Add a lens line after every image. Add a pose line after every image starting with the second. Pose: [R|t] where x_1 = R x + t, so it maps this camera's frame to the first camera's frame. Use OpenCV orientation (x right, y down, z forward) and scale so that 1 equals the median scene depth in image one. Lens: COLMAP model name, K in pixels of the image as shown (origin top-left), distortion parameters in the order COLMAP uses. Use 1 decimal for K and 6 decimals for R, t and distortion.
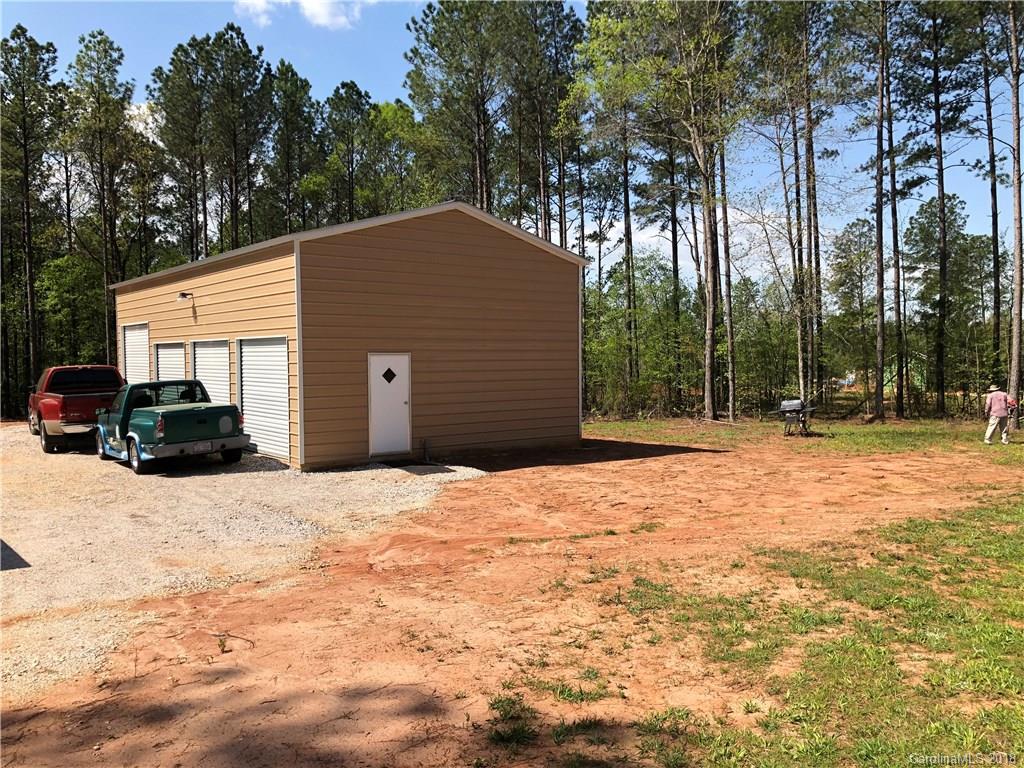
lens RADIAL K [[839.4, 0, 485.7], [0, 839.4, 384.0], [0, 0, 1]] dist [0.041829, -0.031270]
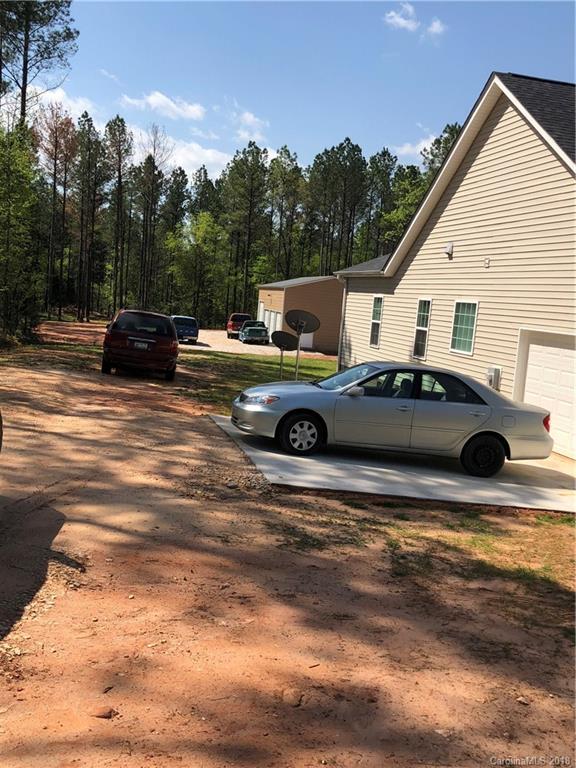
lens RADIAL K [[815.2, 0, 289.9], [0, 815.2, 386.4], [0, 0, 1]] dist [0.027890, 0.000000]
pose [[0.889213, 0.131099, -0.438307, 0.464916], [-0.106306, 0.991049, 0.080756, -0.007838], [0.444970, -0.025215, 0.895190, -0.730603]]
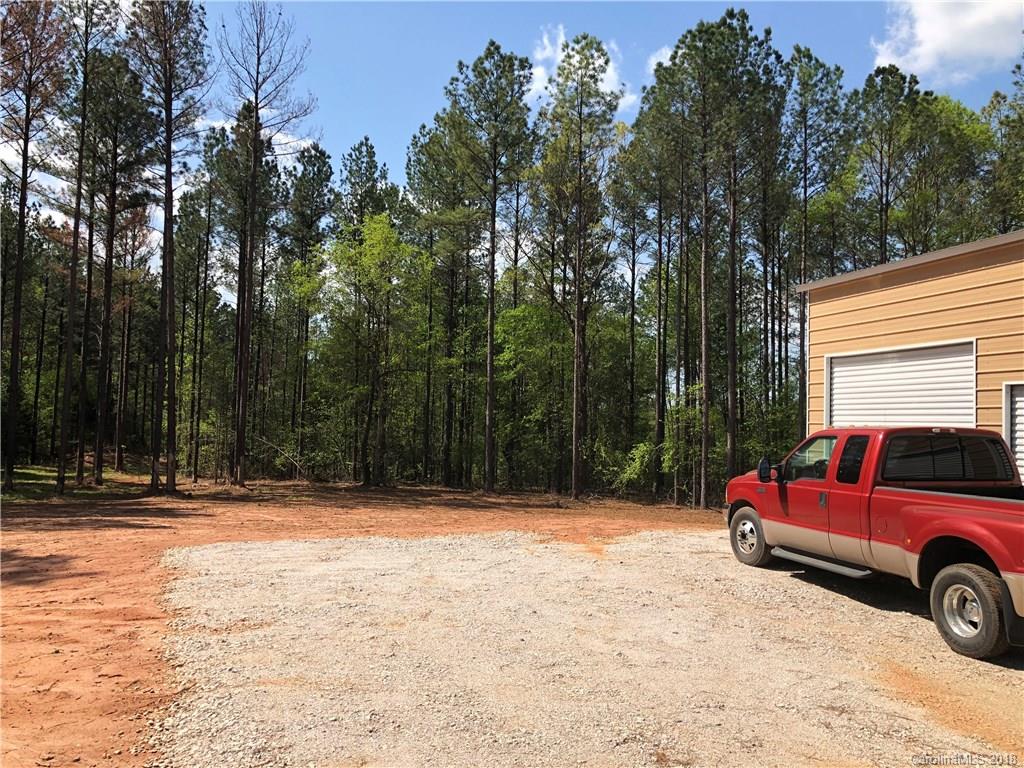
lens RADIAL K [[839.4, 0, 515.8], [0, 839.4, 385.7], [0, 0, 1]] dist [0.041829, -0.031270]
pose [[0.939747, 0.015976, -0.341496, -0.227628], [-0.047079, 0.995438, -0.082987, 0.001042], [0.338612, 0.094064, 0.936212, 0.230333]]
